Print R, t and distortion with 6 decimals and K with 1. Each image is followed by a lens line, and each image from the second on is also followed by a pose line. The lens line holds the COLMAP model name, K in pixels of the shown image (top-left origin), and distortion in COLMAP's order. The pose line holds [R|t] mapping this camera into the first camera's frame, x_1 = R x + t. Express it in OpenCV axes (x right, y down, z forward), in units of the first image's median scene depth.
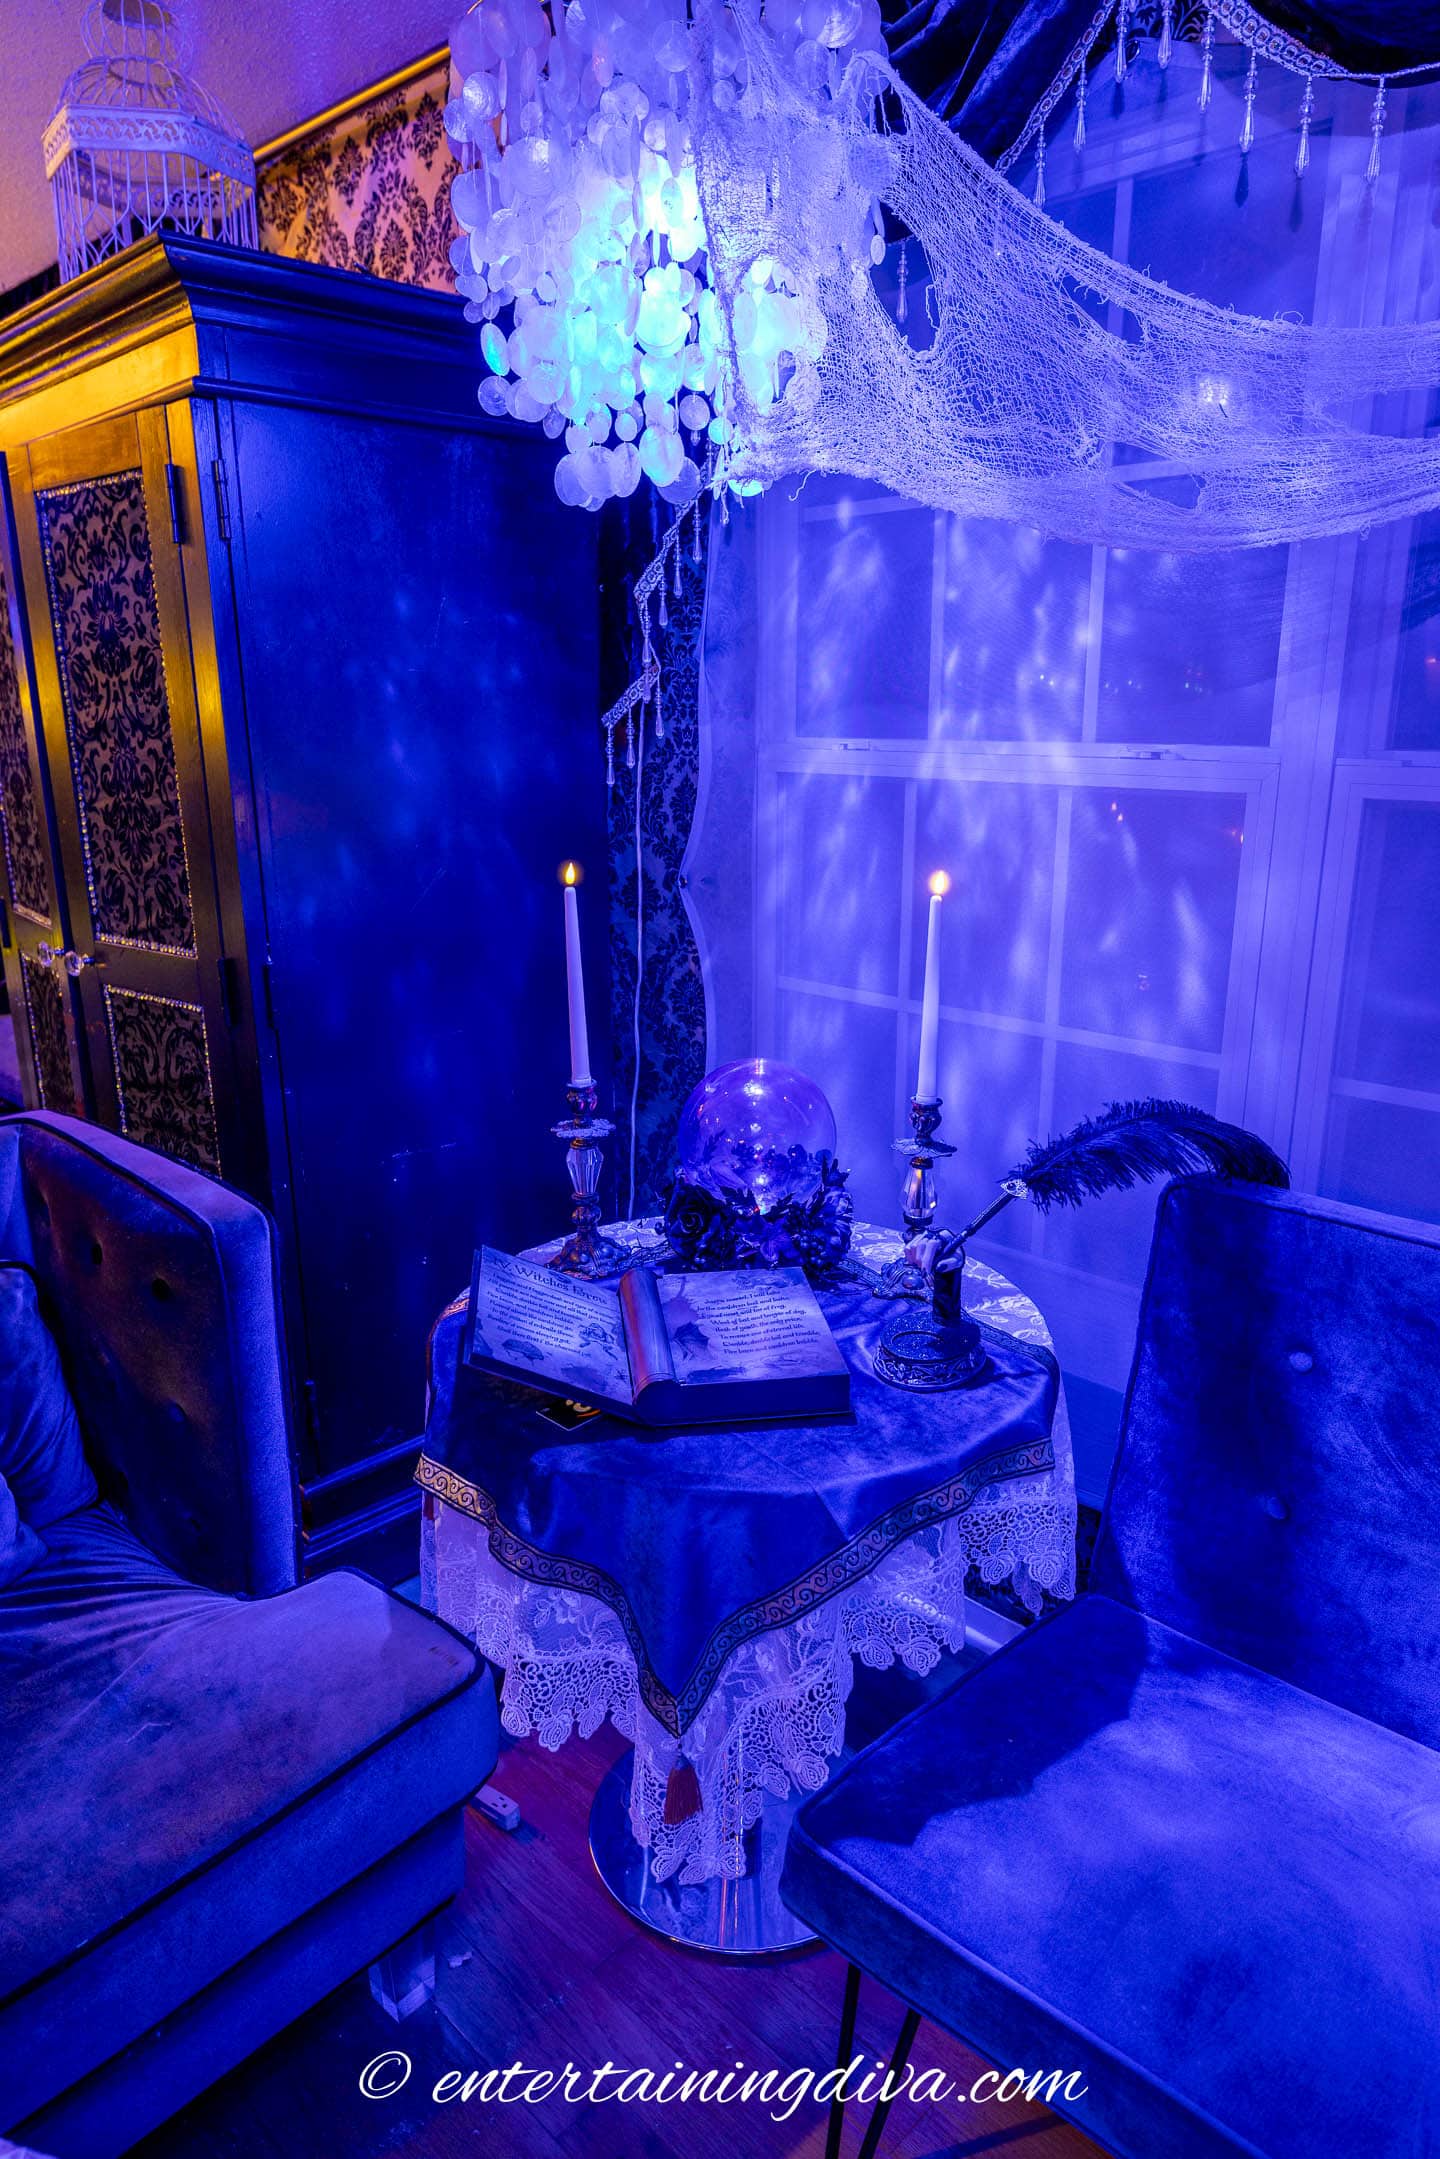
lens RADIAL K [[1402.6, 0, 720.0], [0, 1402.6, 1079.5], [0, 0, 1]] dist [-0.003658, 0.002114]
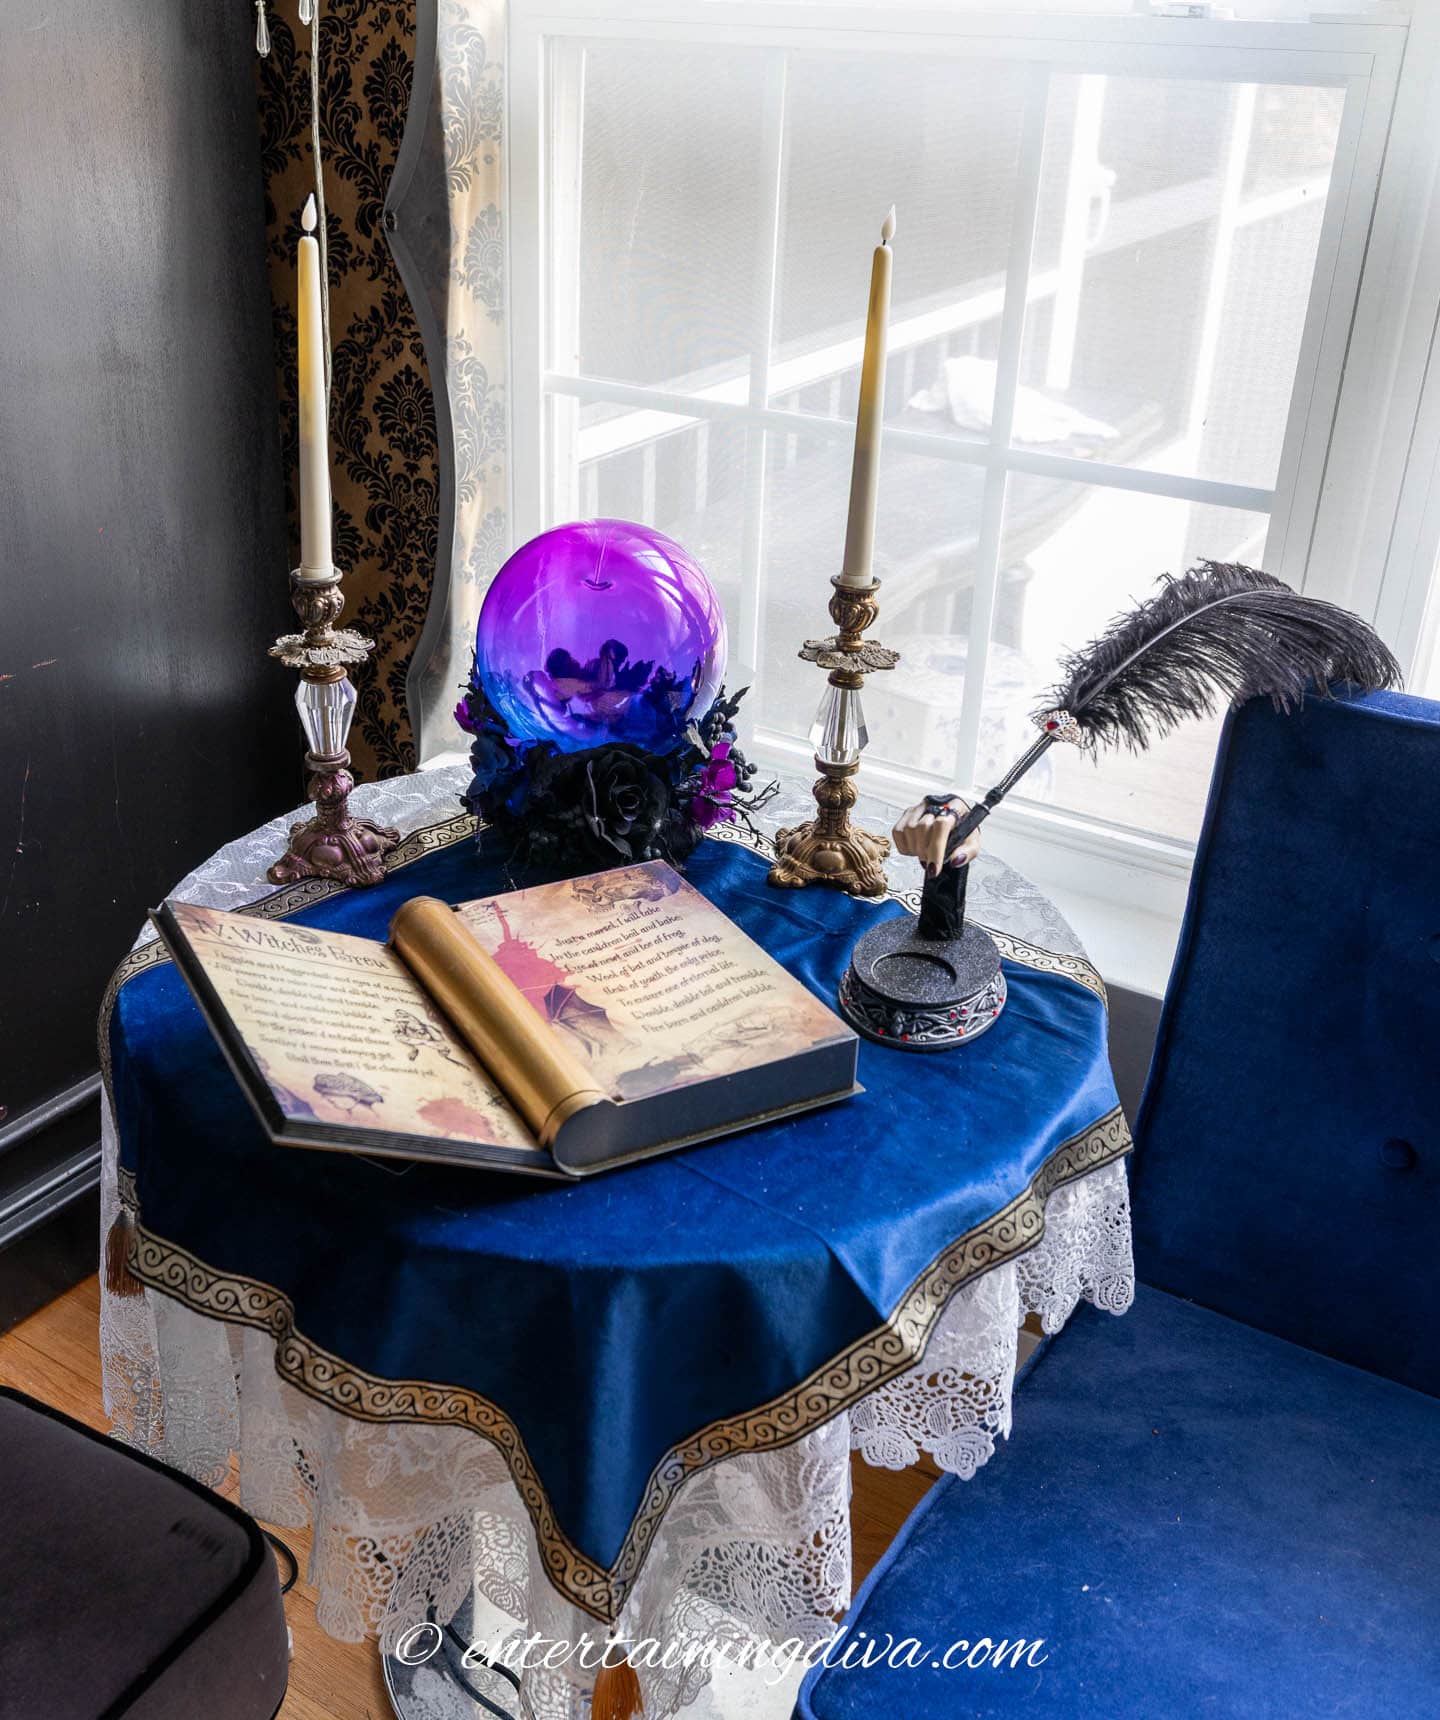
lens RADIAL K [[1879.8, 0, 720.0], [0, 1879.8, 860.0], [0, 0, 1]] dist [0.002713, -0.020019]
pose [[0.979526, -0.066815, 0.189906, -0.090062], [0.029625, 0.980889, 0.192300, -0.027209], [-0.199126, -0.182737, 0.962786, 0.167465]]
